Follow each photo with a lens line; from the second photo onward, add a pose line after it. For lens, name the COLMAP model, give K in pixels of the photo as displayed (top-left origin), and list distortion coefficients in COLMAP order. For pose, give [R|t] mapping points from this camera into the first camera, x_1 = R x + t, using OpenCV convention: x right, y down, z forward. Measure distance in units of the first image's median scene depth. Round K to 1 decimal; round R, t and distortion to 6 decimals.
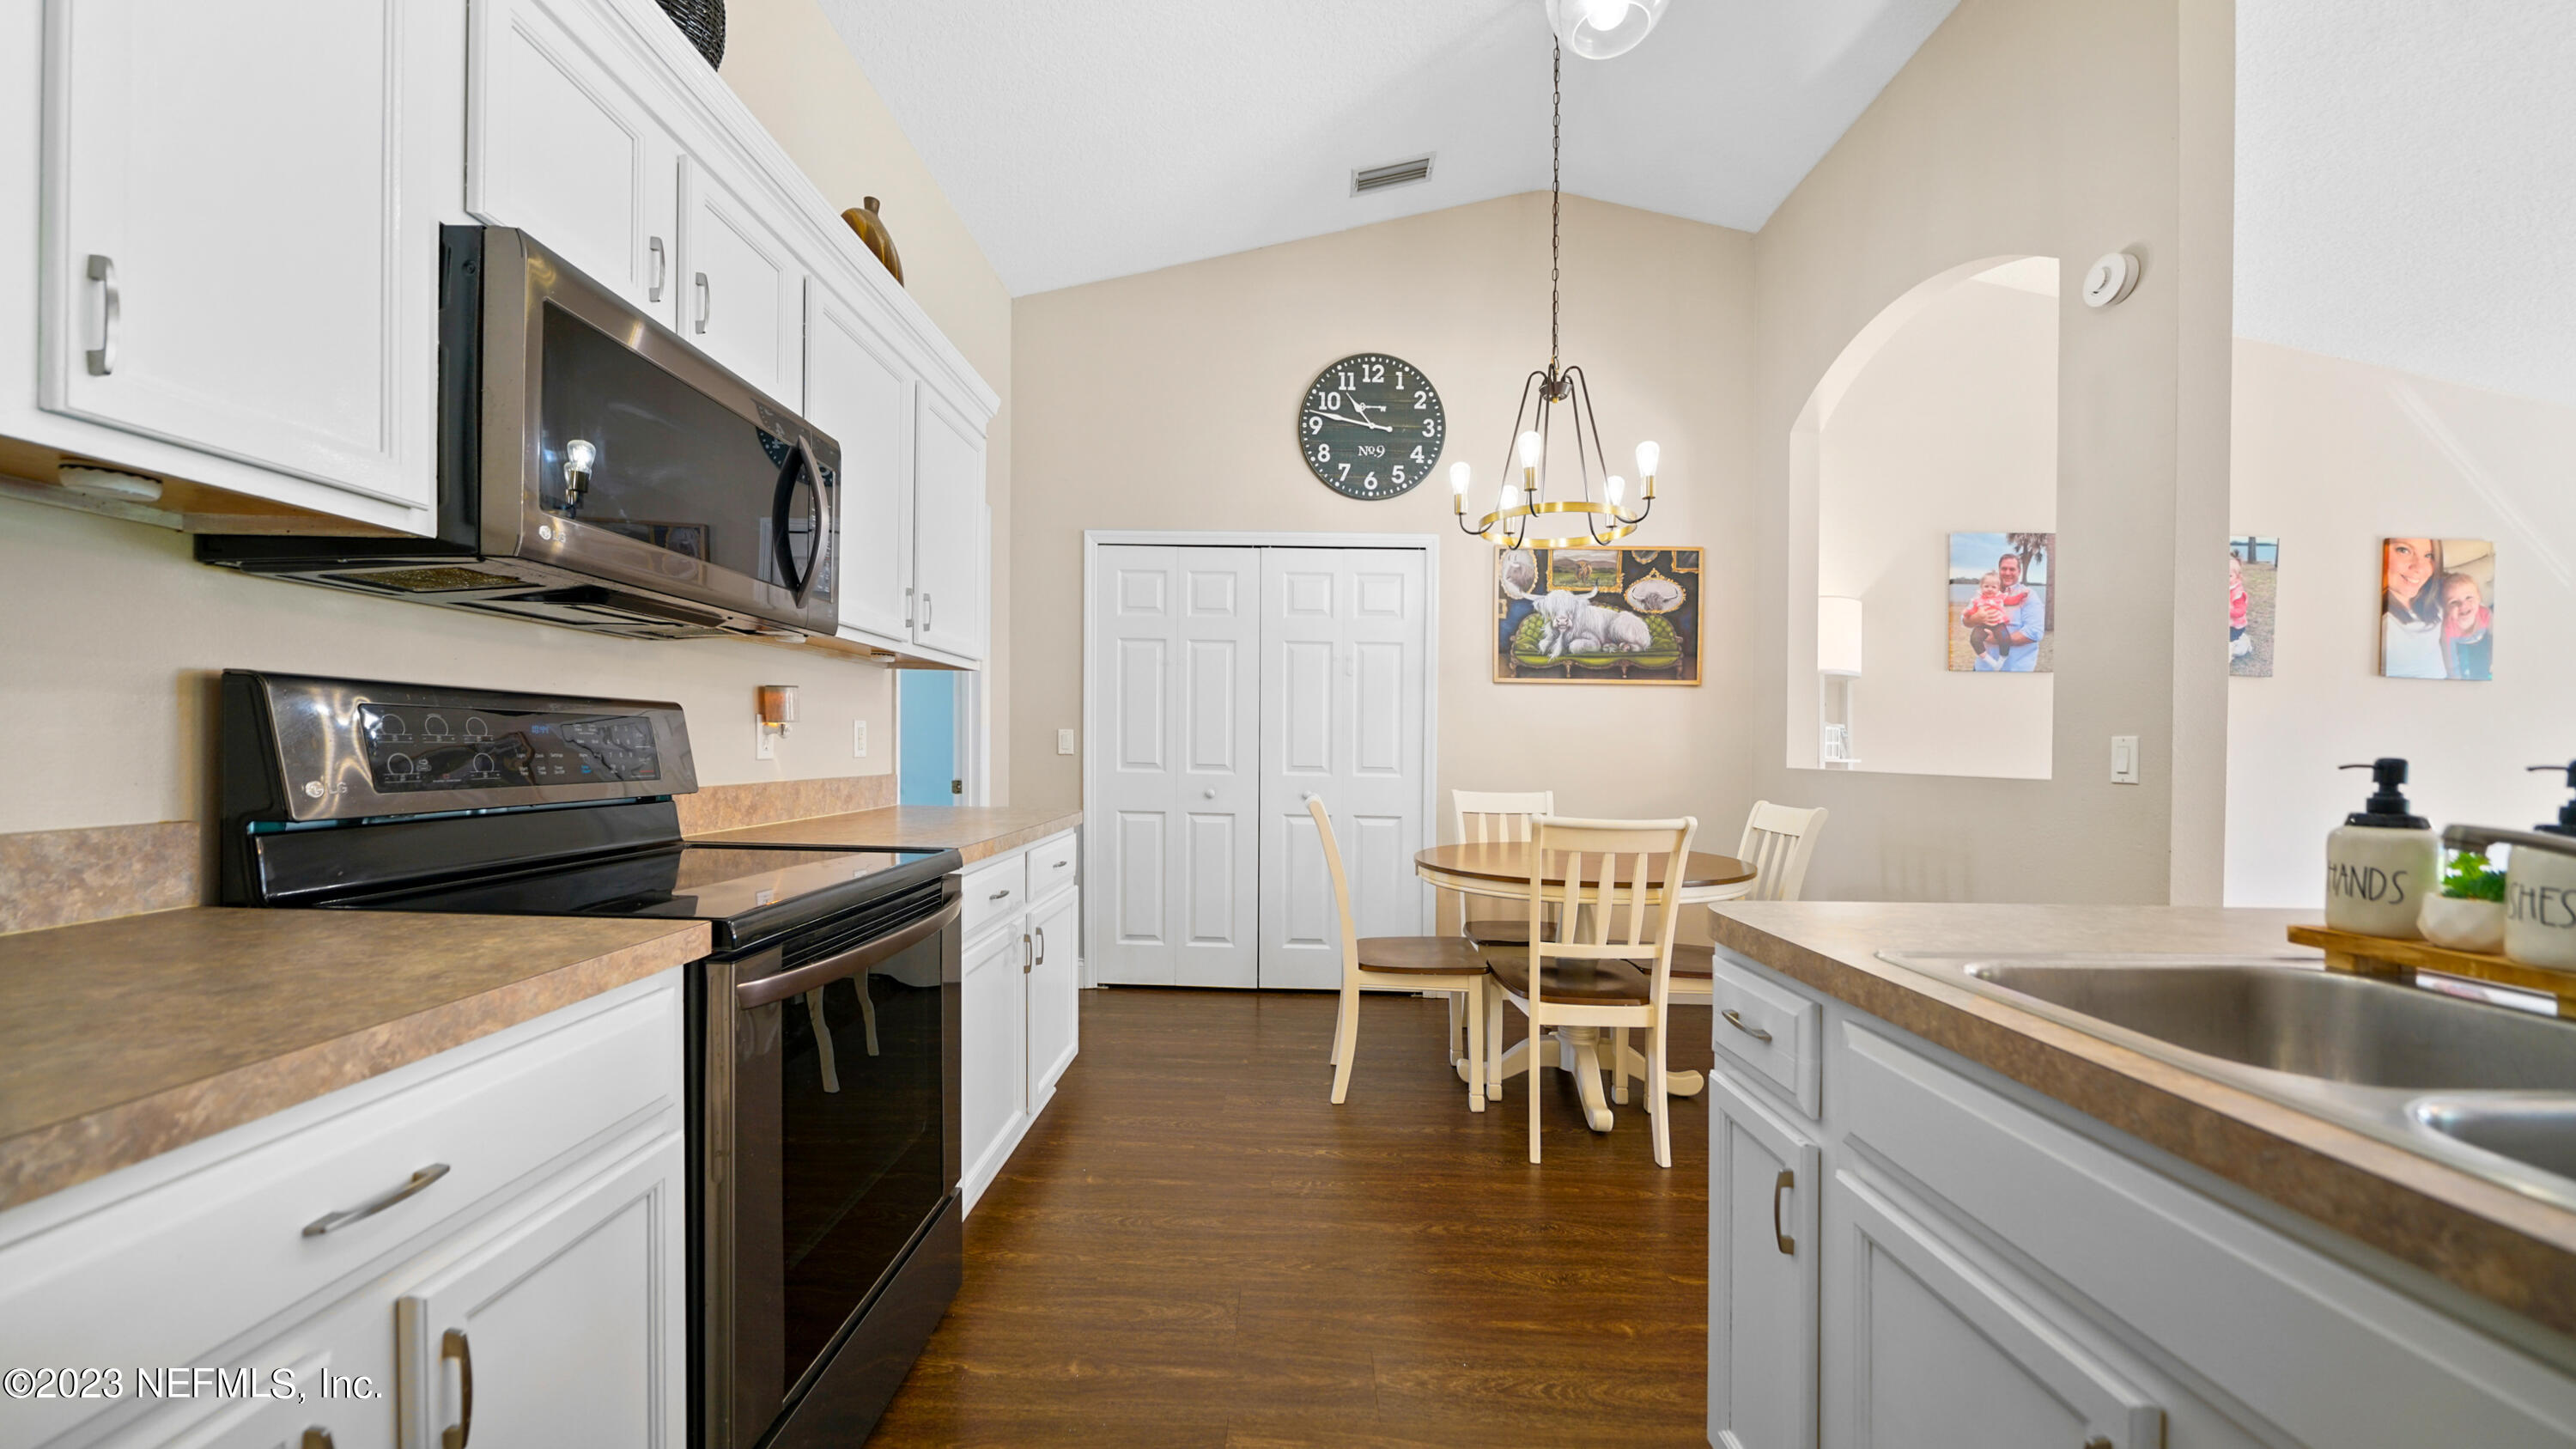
lens RADIAL K [[895.8, 0, 1257.5], [0, 895.8, 755.8], [0, 0, 1]] dist [-0.000061, -0.000036]
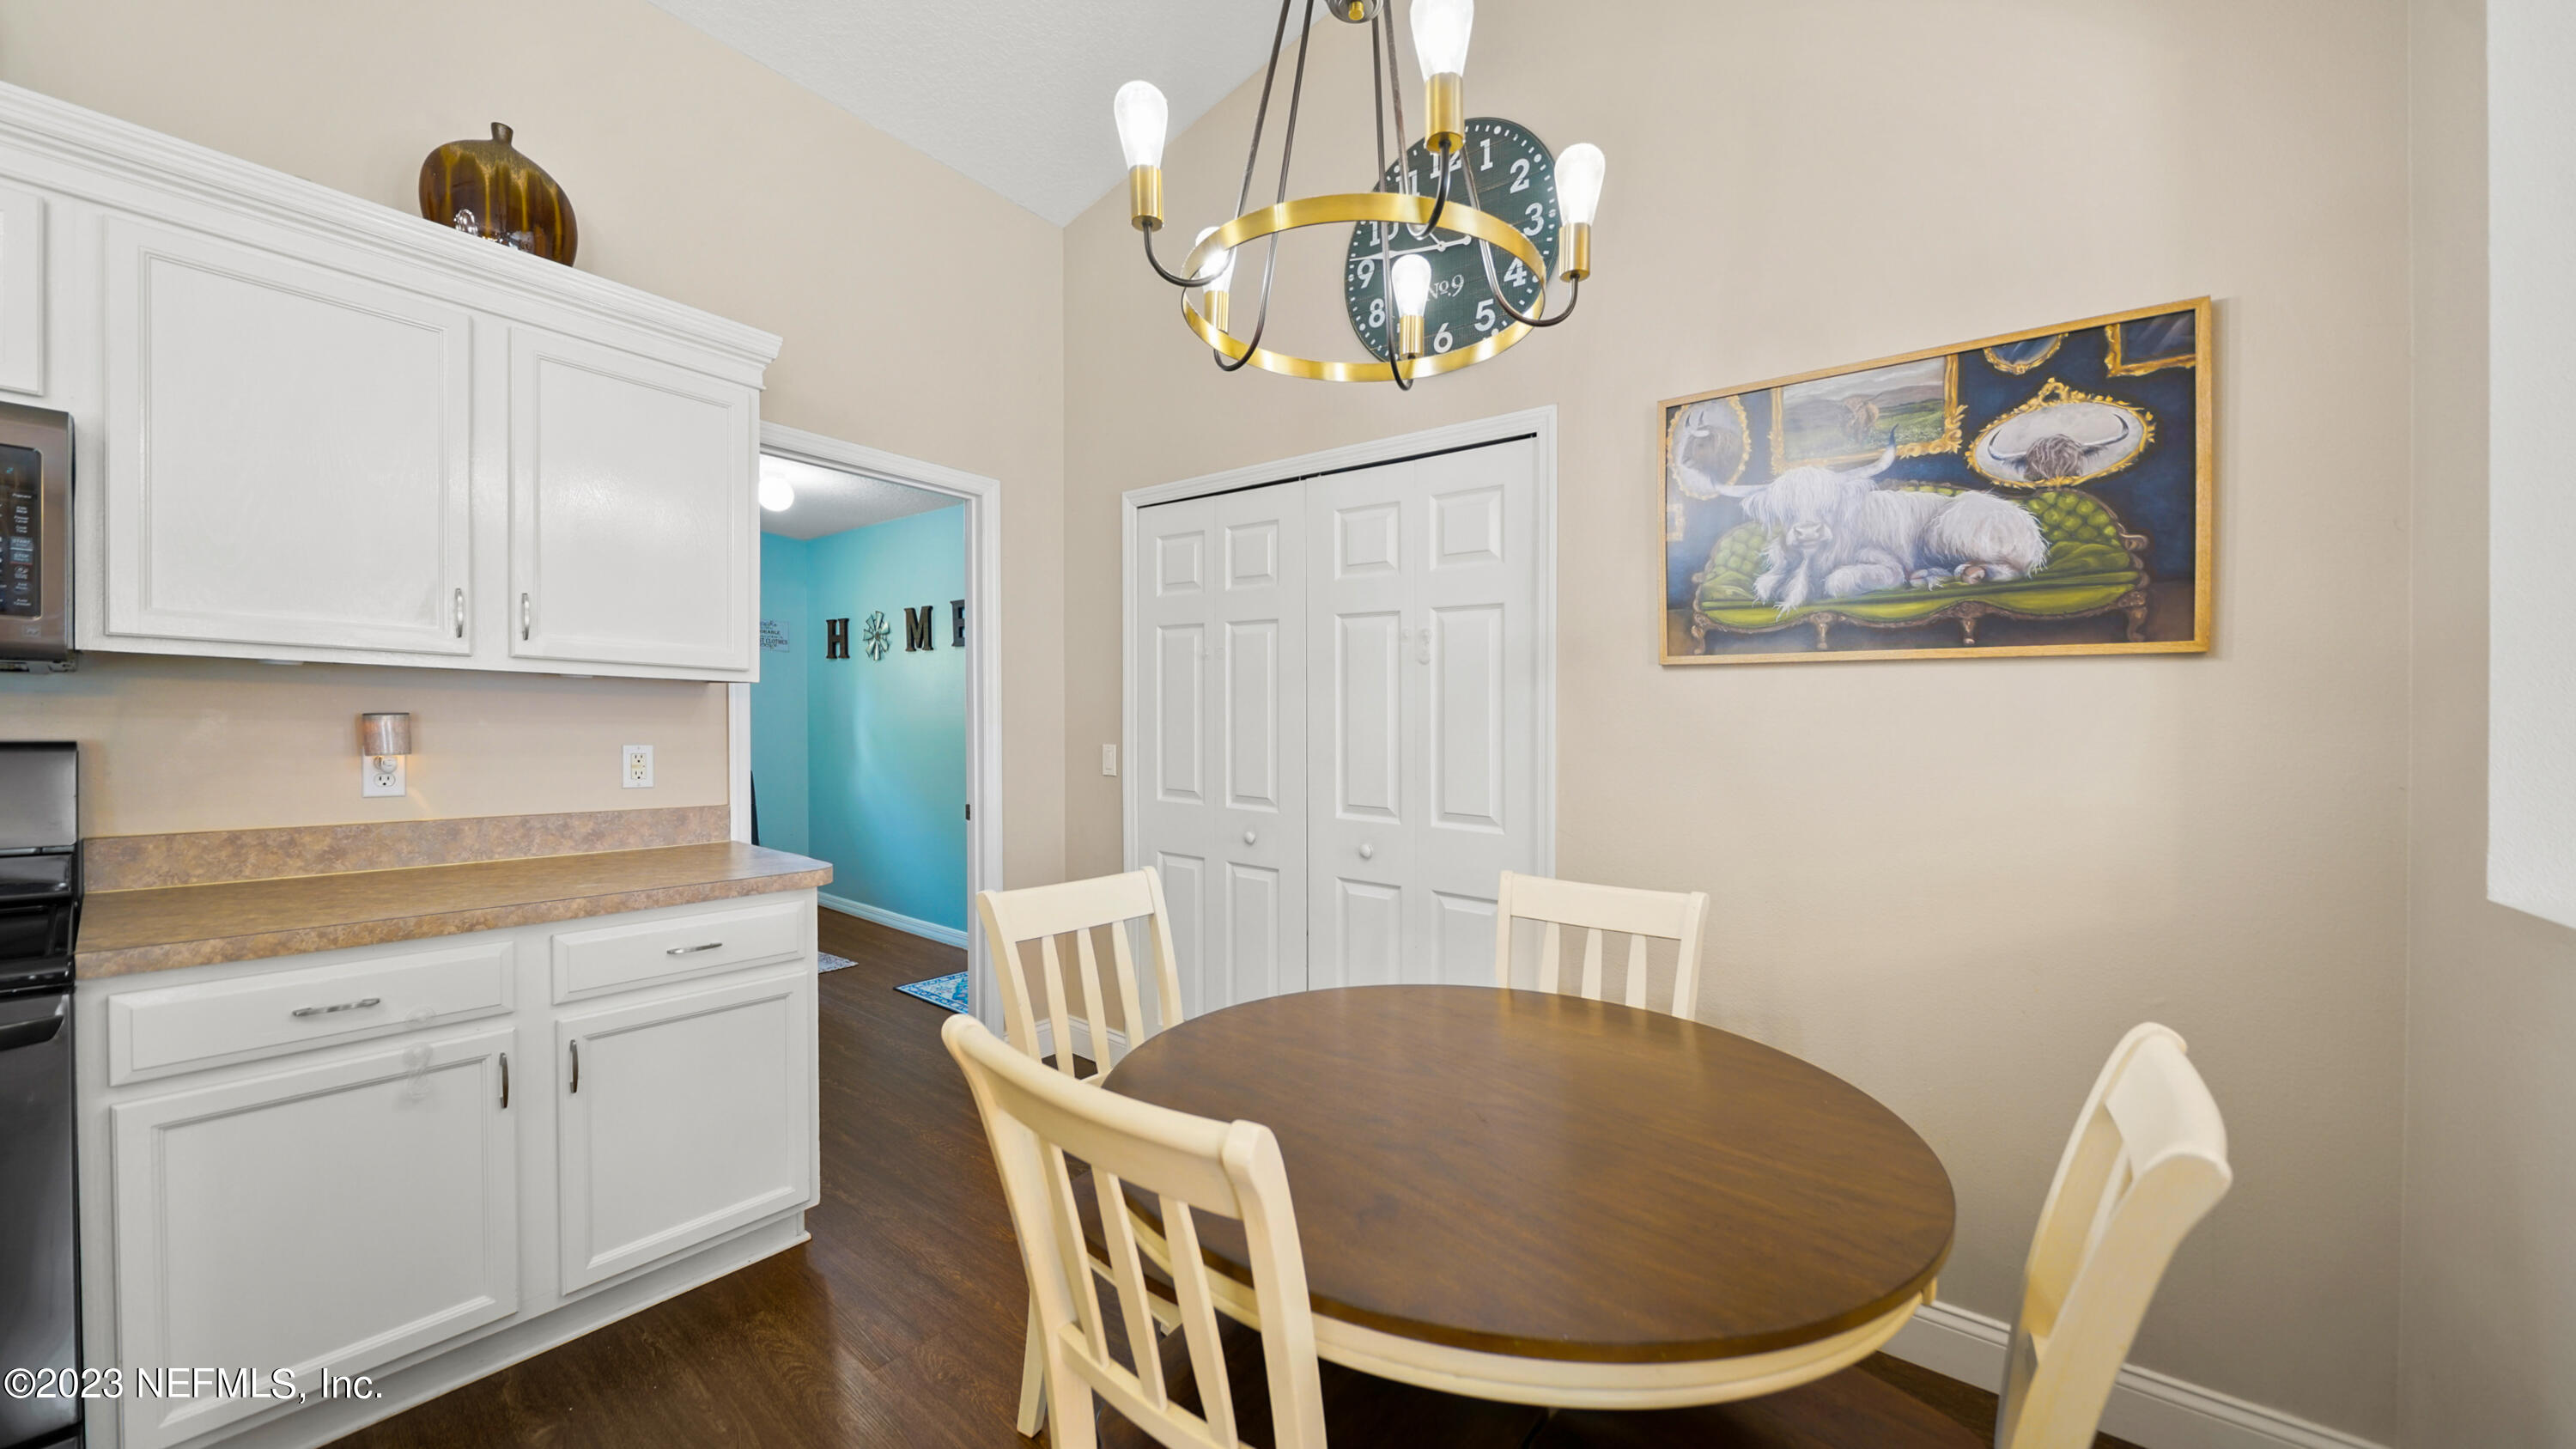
lens RADIAL K [[897.0, 0, 1273.9], [0, 897.0, 741.0], [0, 0, 1]] dist [-0.004827, -0.000187]
pose [[0.818007, 0.008916, -0.575139, 0.383074], [-0.012109, 0.999925, -0.001720, -0.034511], [0.575081, 0.008371, 0.818054, 0.446865]]
